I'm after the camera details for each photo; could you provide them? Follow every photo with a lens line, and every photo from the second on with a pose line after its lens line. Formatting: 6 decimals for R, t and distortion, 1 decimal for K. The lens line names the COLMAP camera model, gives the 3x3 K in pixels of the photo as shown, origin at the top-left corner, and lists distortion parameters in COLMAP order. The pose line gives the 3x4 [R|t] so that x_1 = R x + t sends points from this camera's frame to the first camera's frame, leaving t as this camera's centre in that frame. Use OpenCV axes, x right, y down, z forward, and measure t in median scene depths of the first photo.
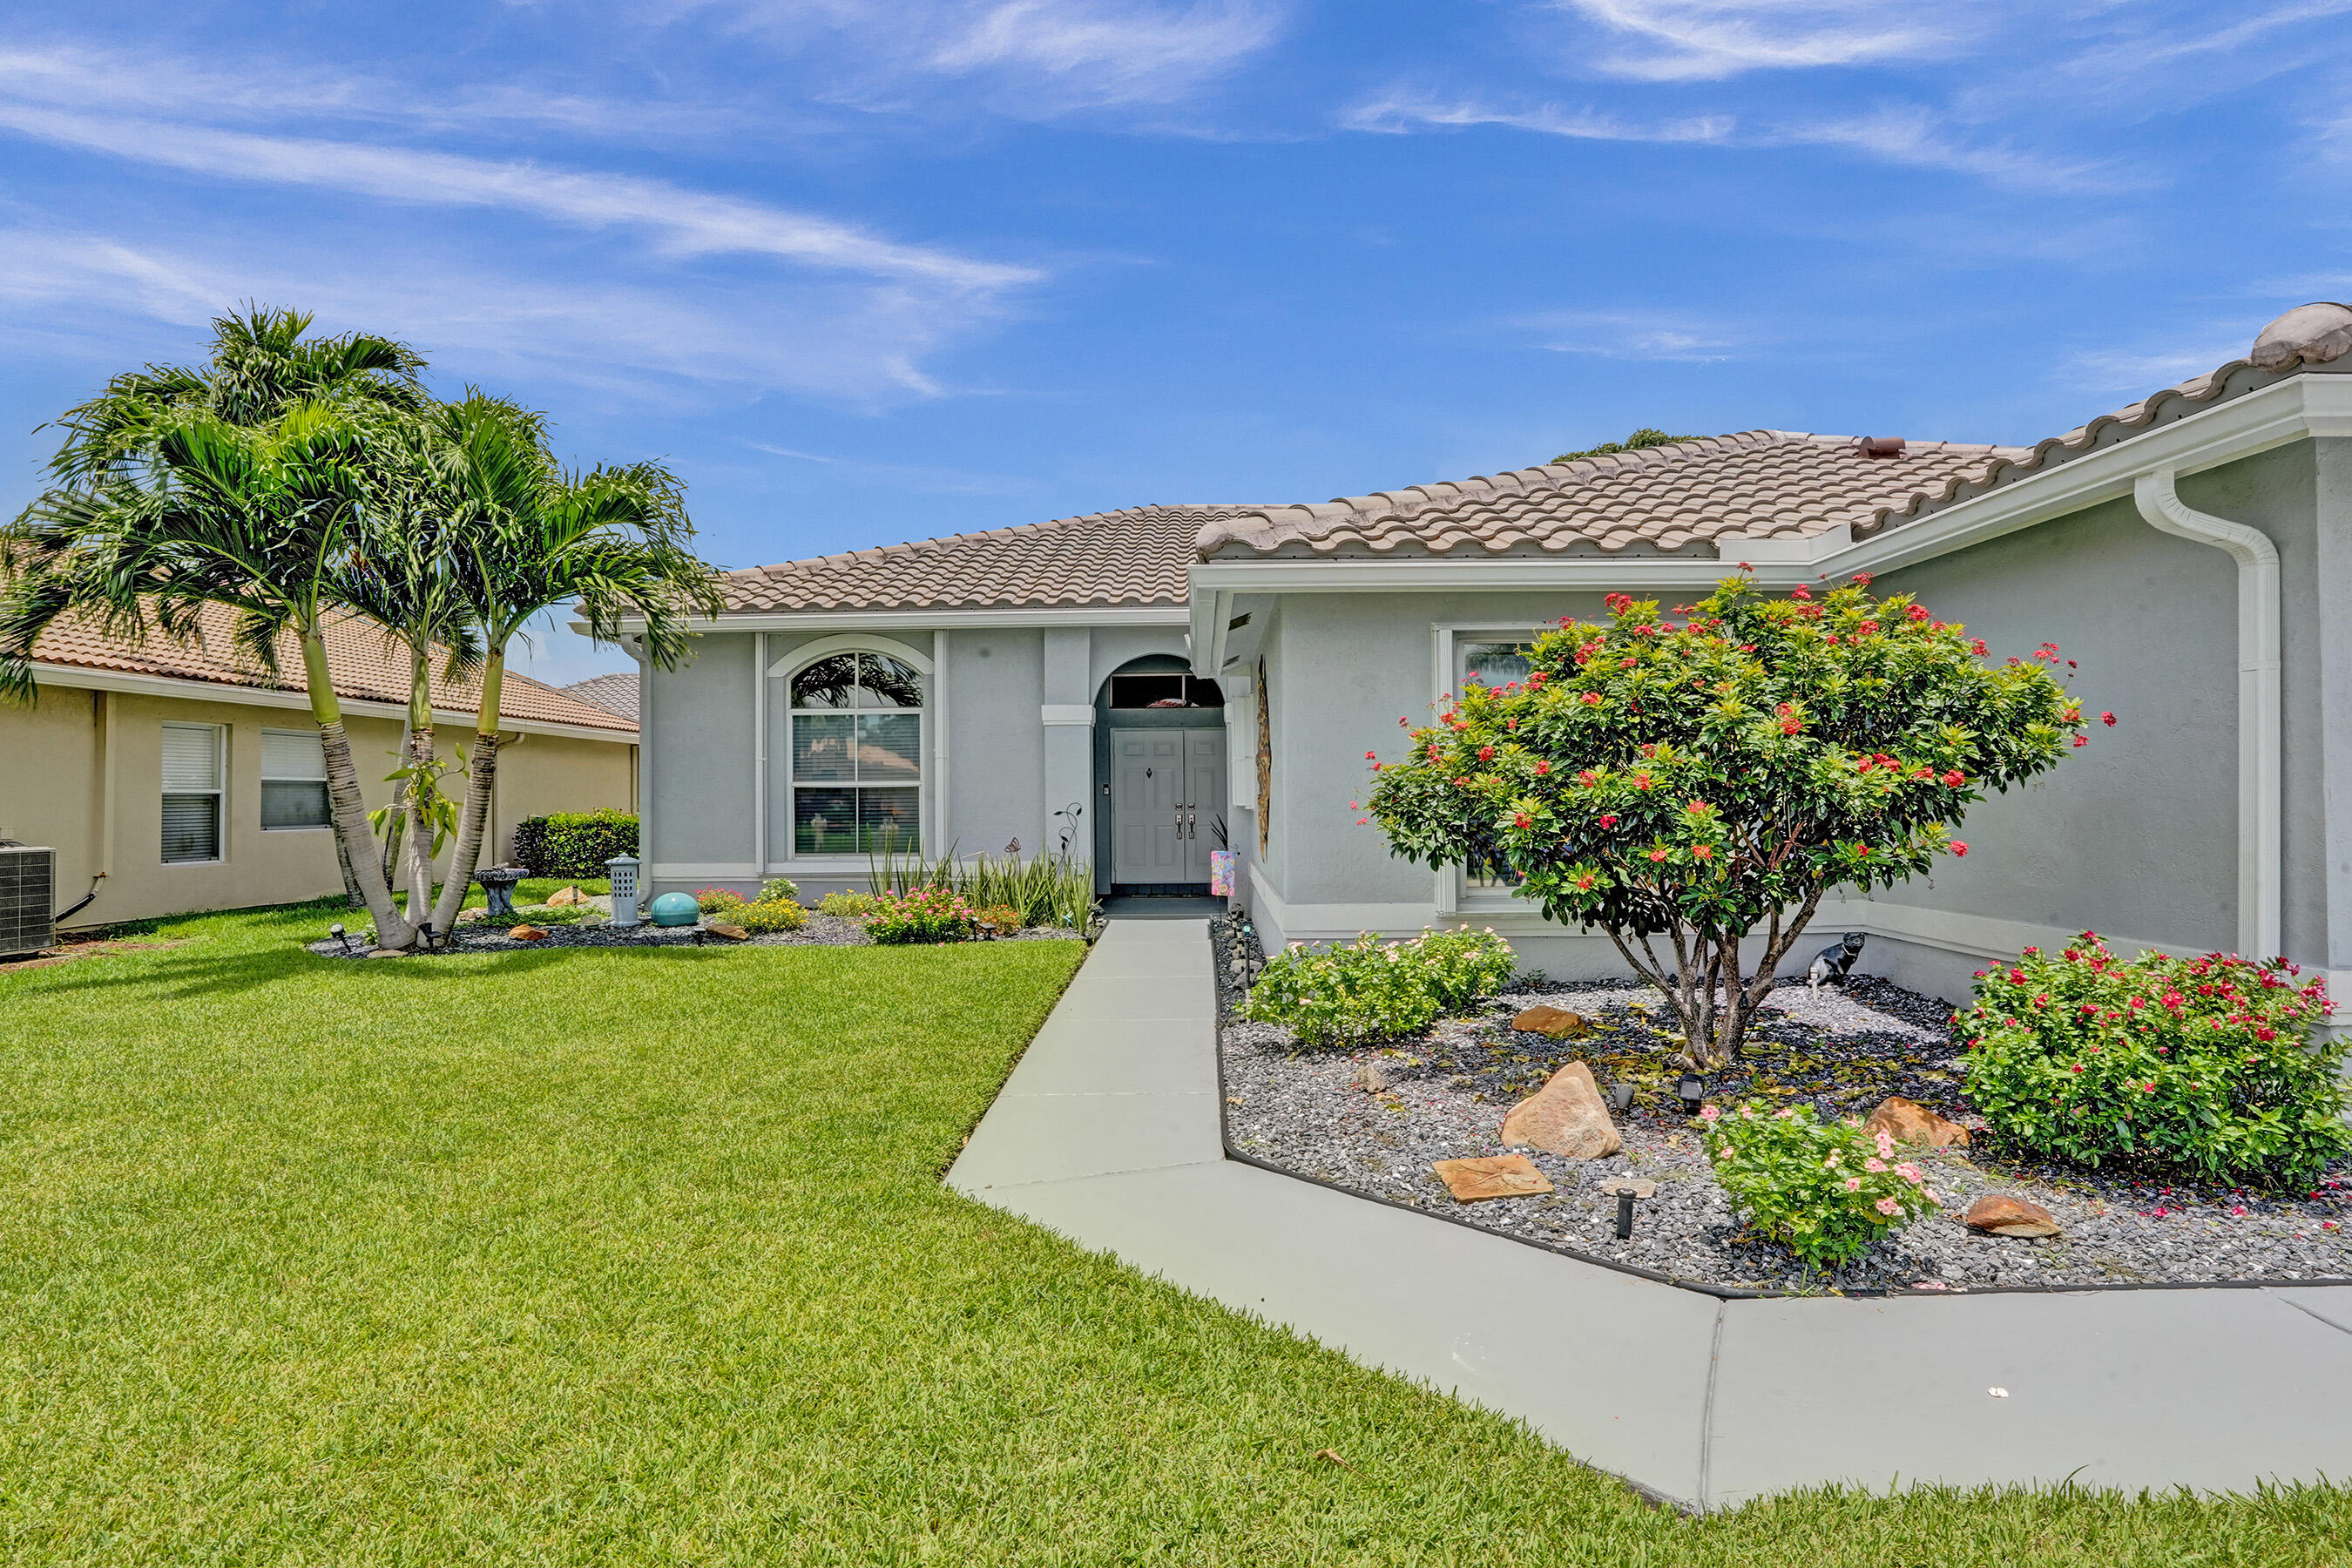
lens RADIAL K [[1334.2, 0, 1176.0], [0, 1334.2, 784.0], [0, 0, 1]] dist [-0.046807, 0.002492]
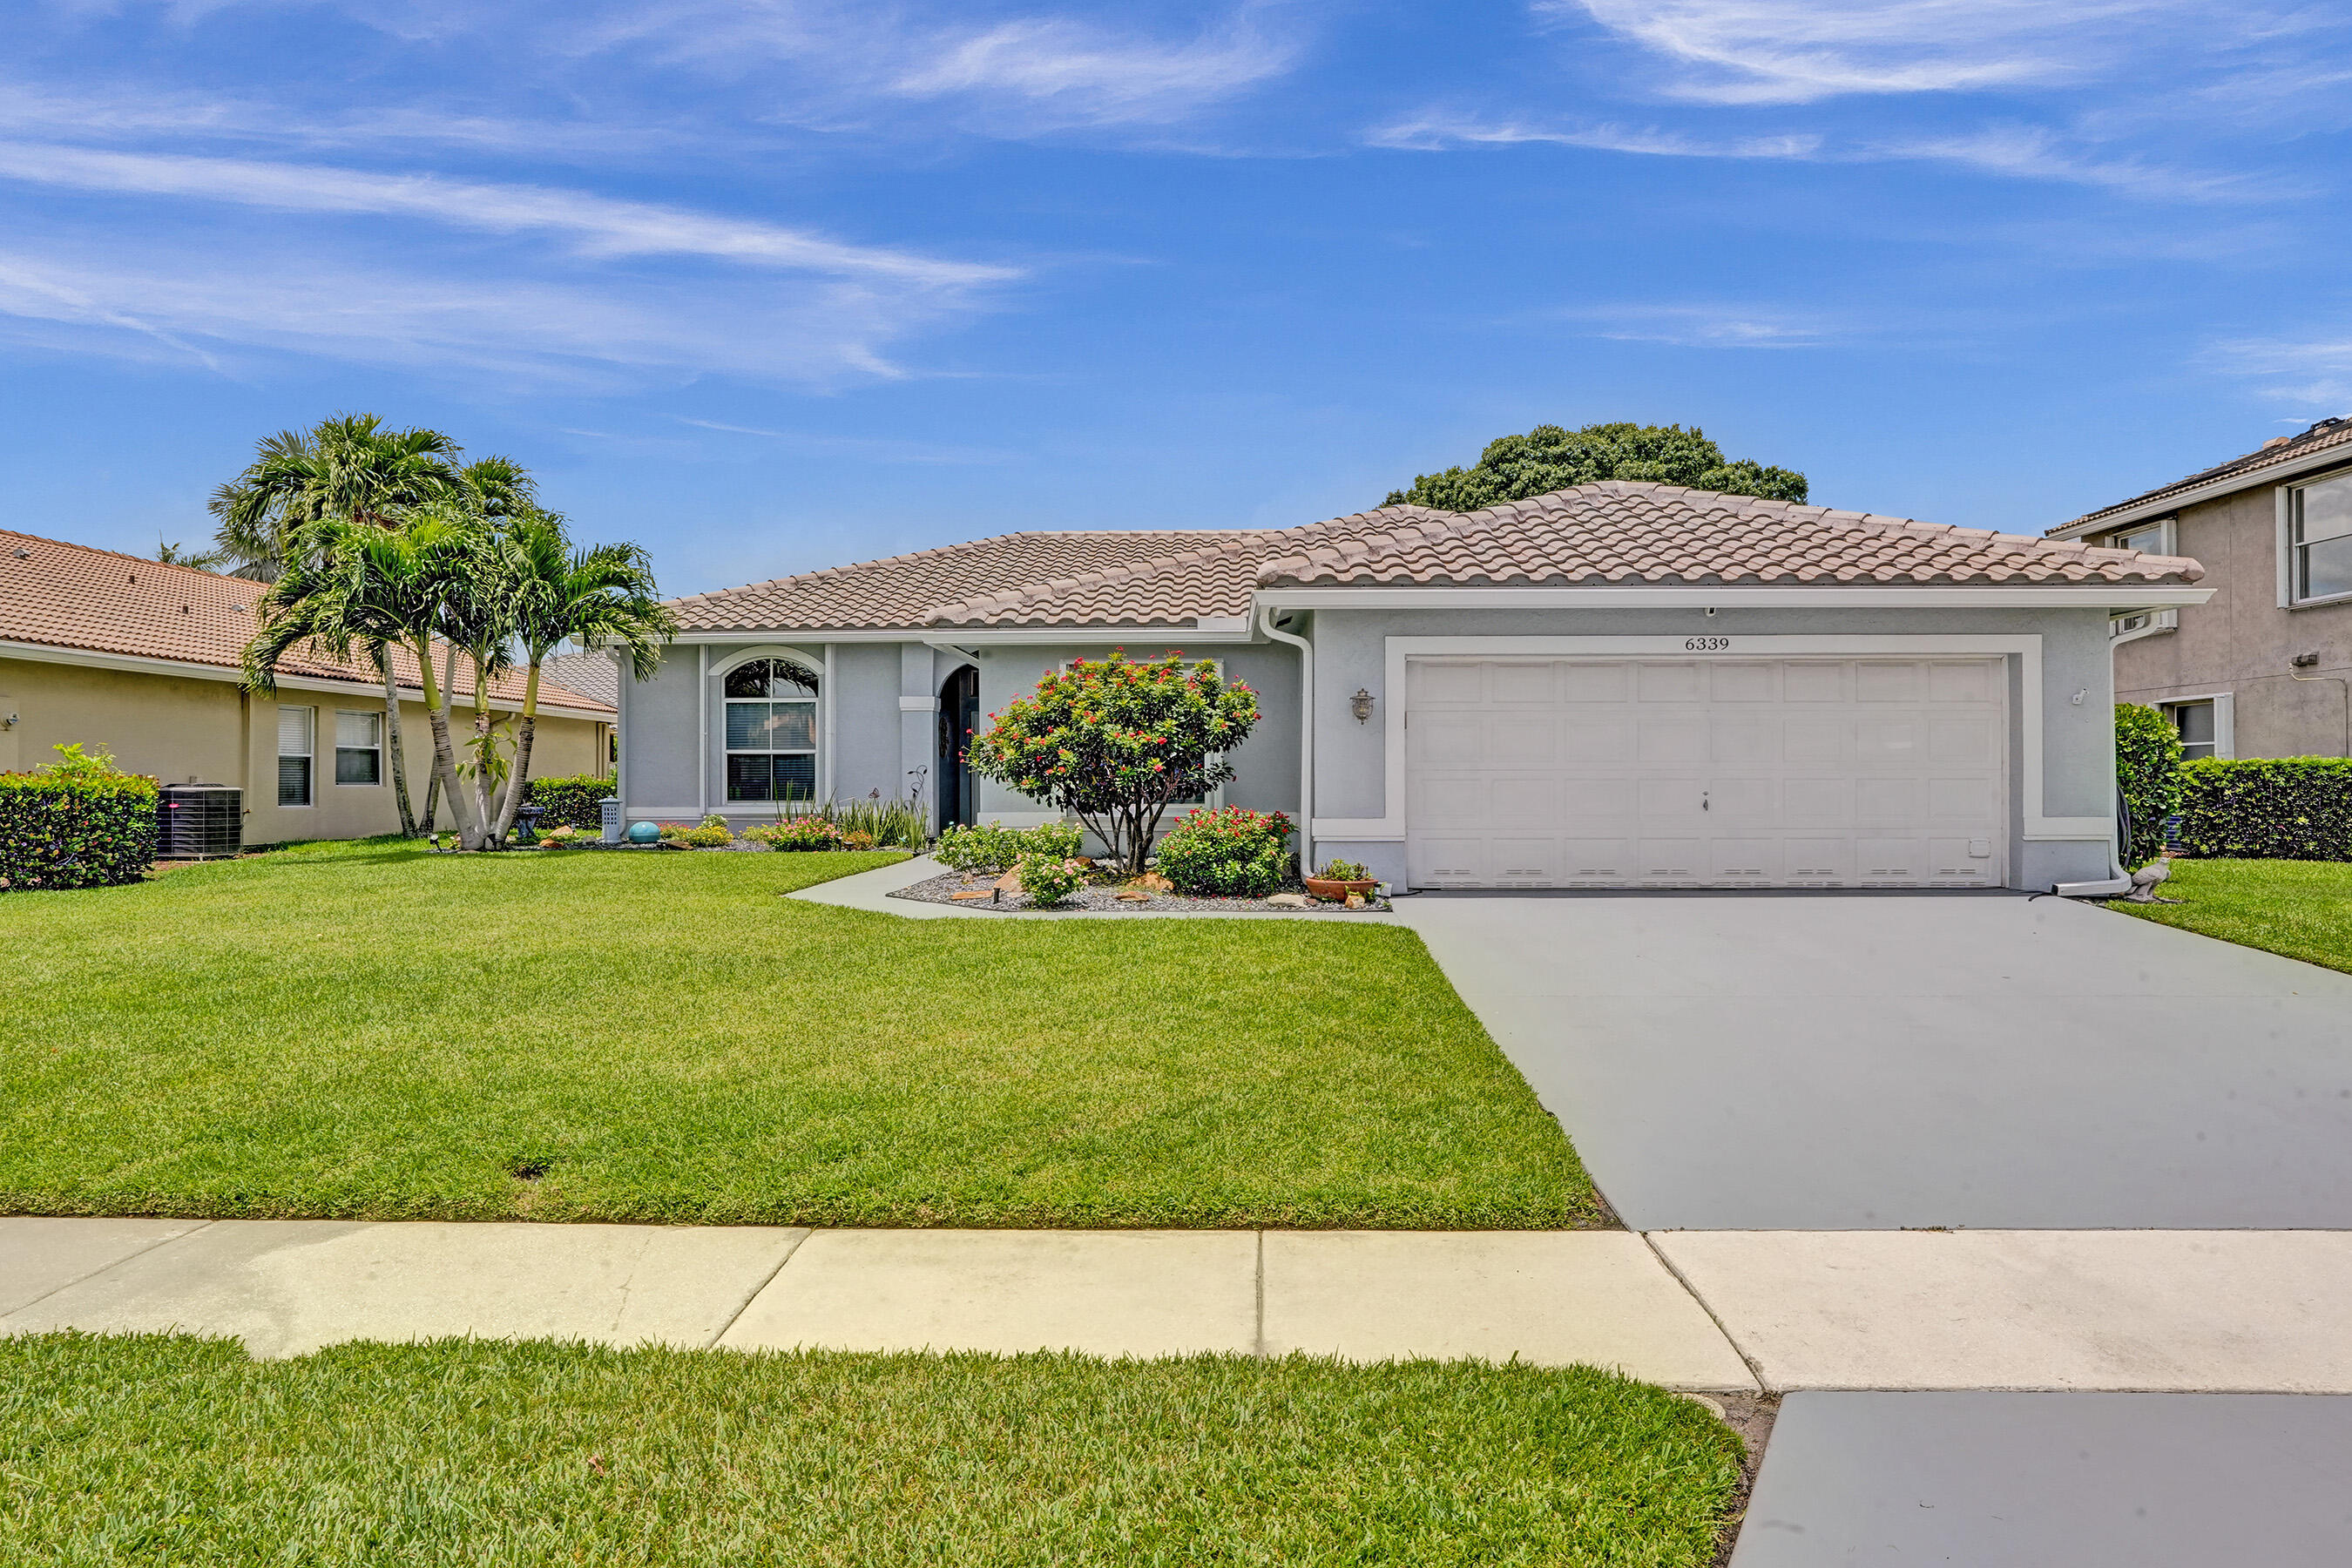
lens RADIAL K [[1571.4, 0, 1176.0], [0, 1571.4, 784.0], [0, 0, 1]] dist [-0.033145, -0.000396]
pose [[0.999795, 0.005103, -0.019607, 0.233365], [-0.004917, 0.999943, 0.009499, 0.017365], [0.019655, -0.009401, 0.999763, -0.687338]]
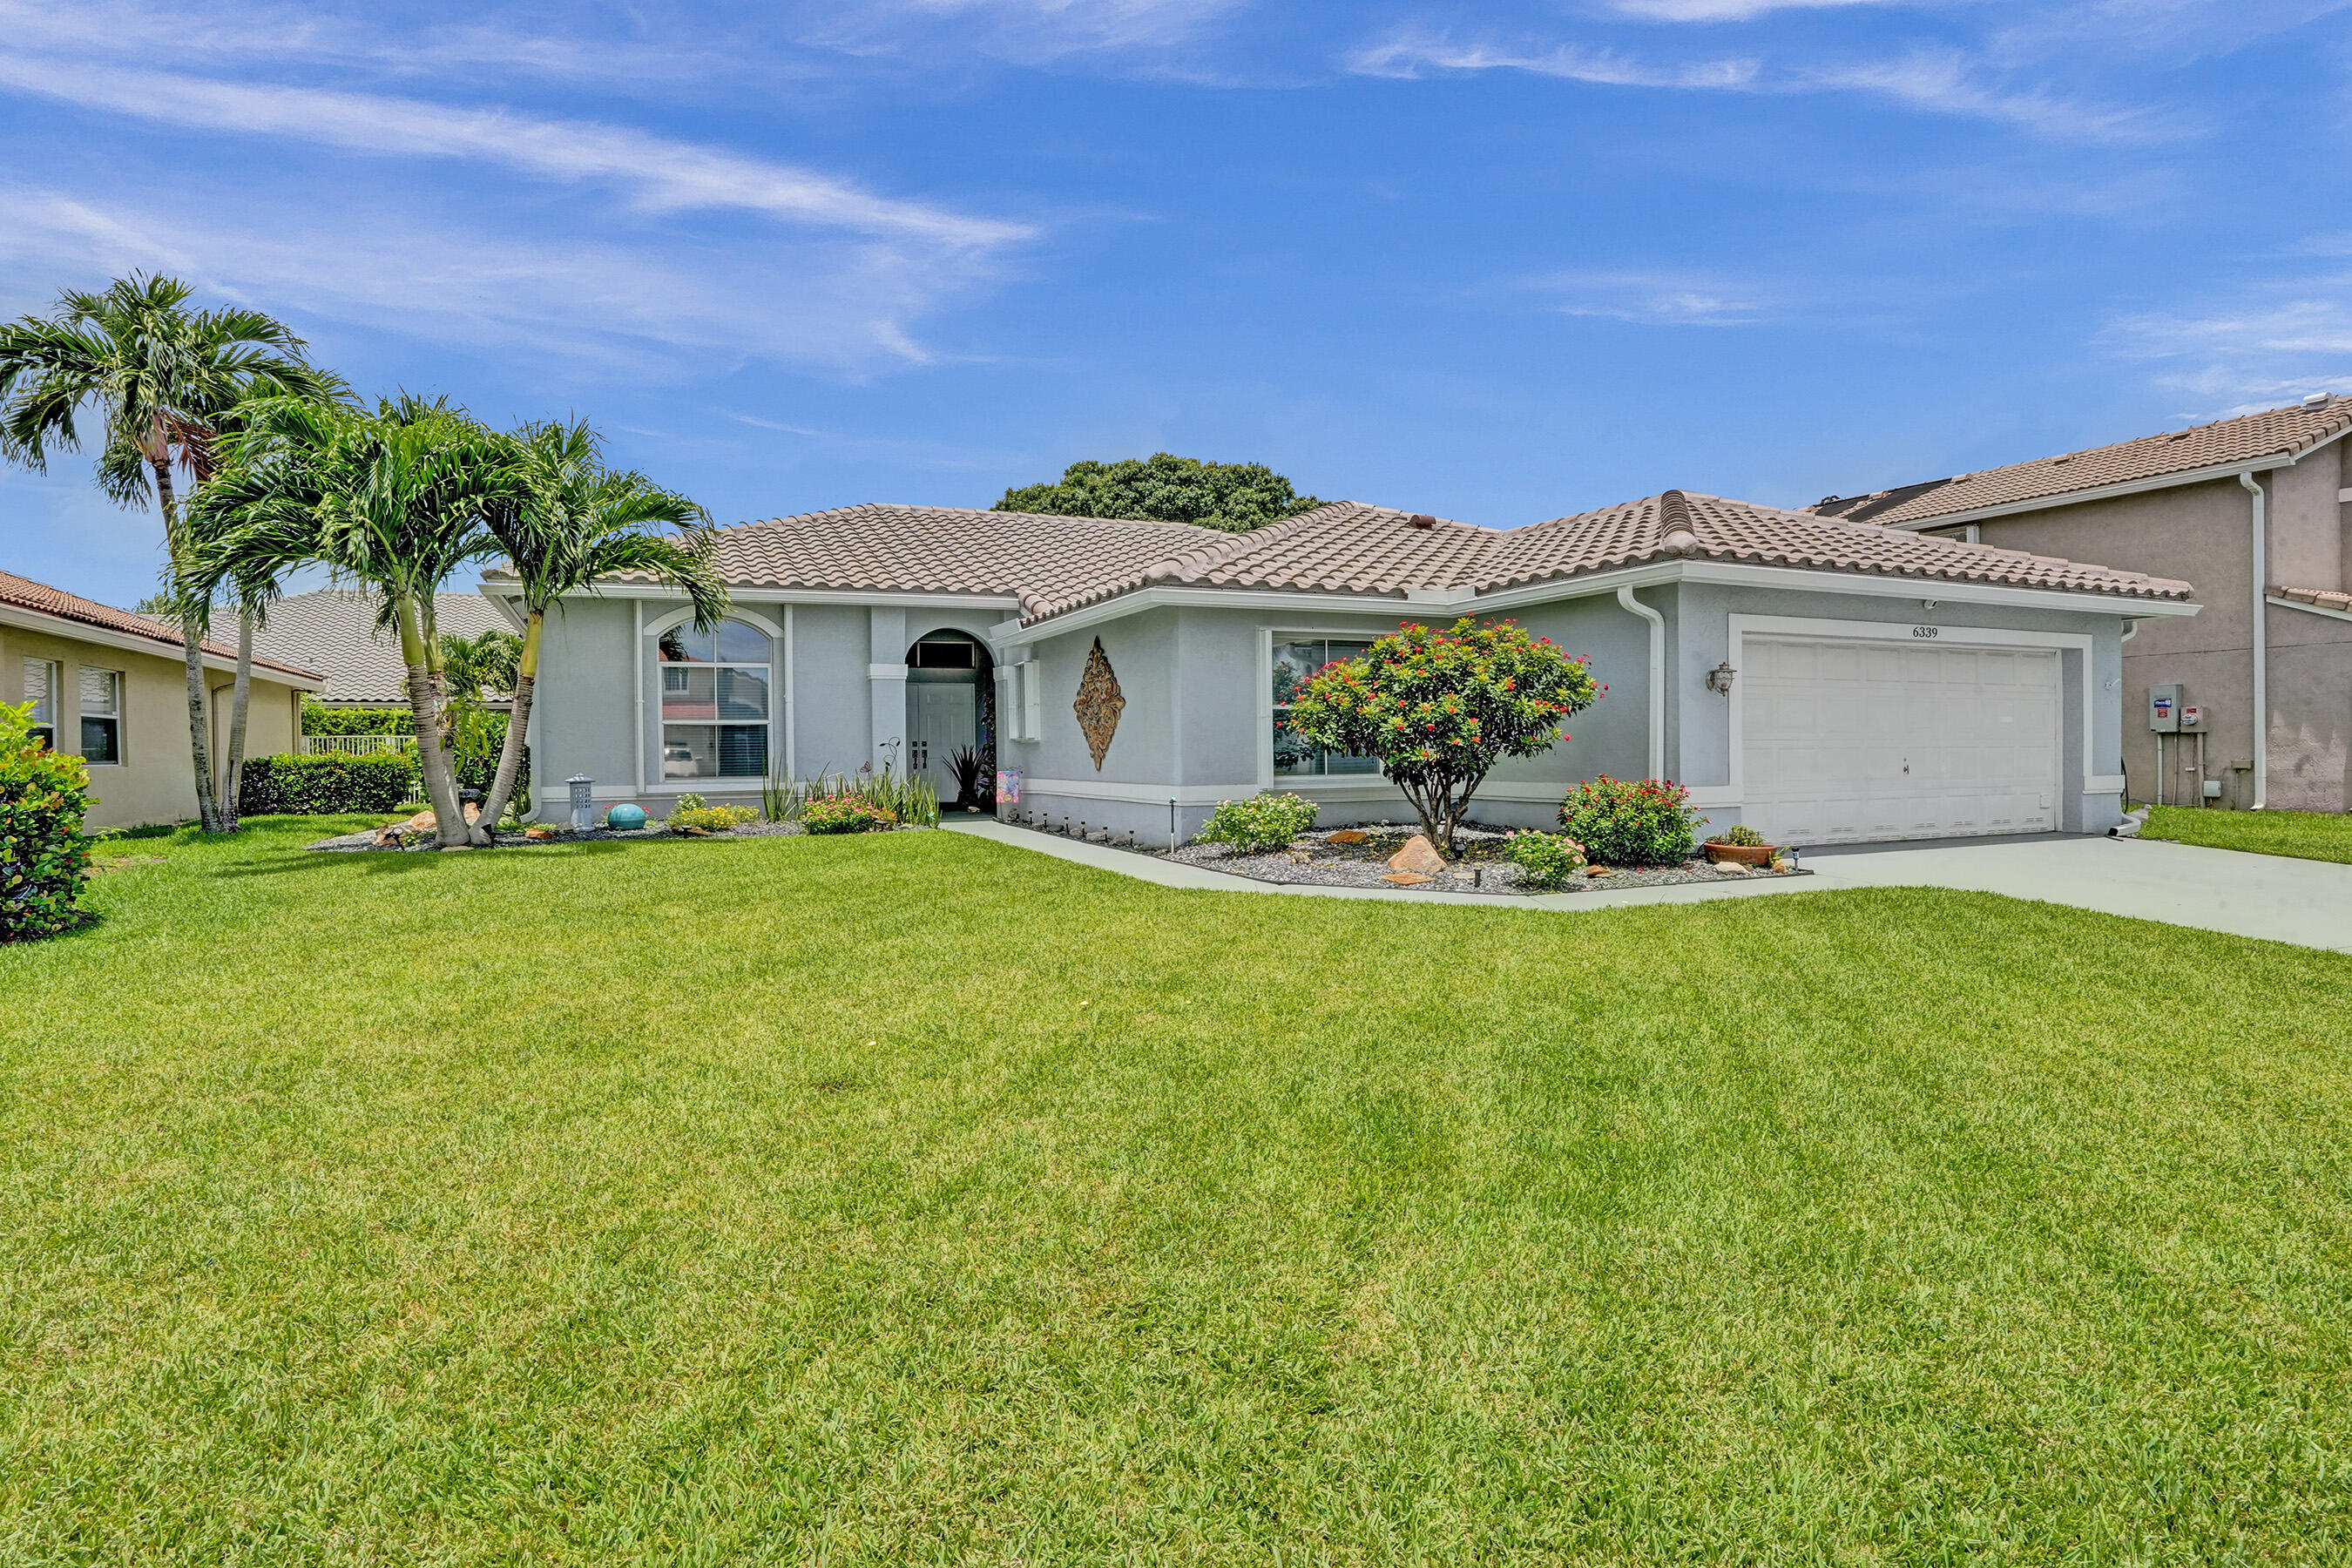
lens RADIAL K [[1266.4, 0, 1176.0], [0, 1266.4, 784.0], [0, 0, 1]] dist [-0.076209, 0.040276]
pose [[0.910055, -0.011423, 0.414331, -0.355013], [-0.001982, 0.999489, 0.031910, 0.020879], [-0.414483, -0.029861, 0.909567, -0.286228]]
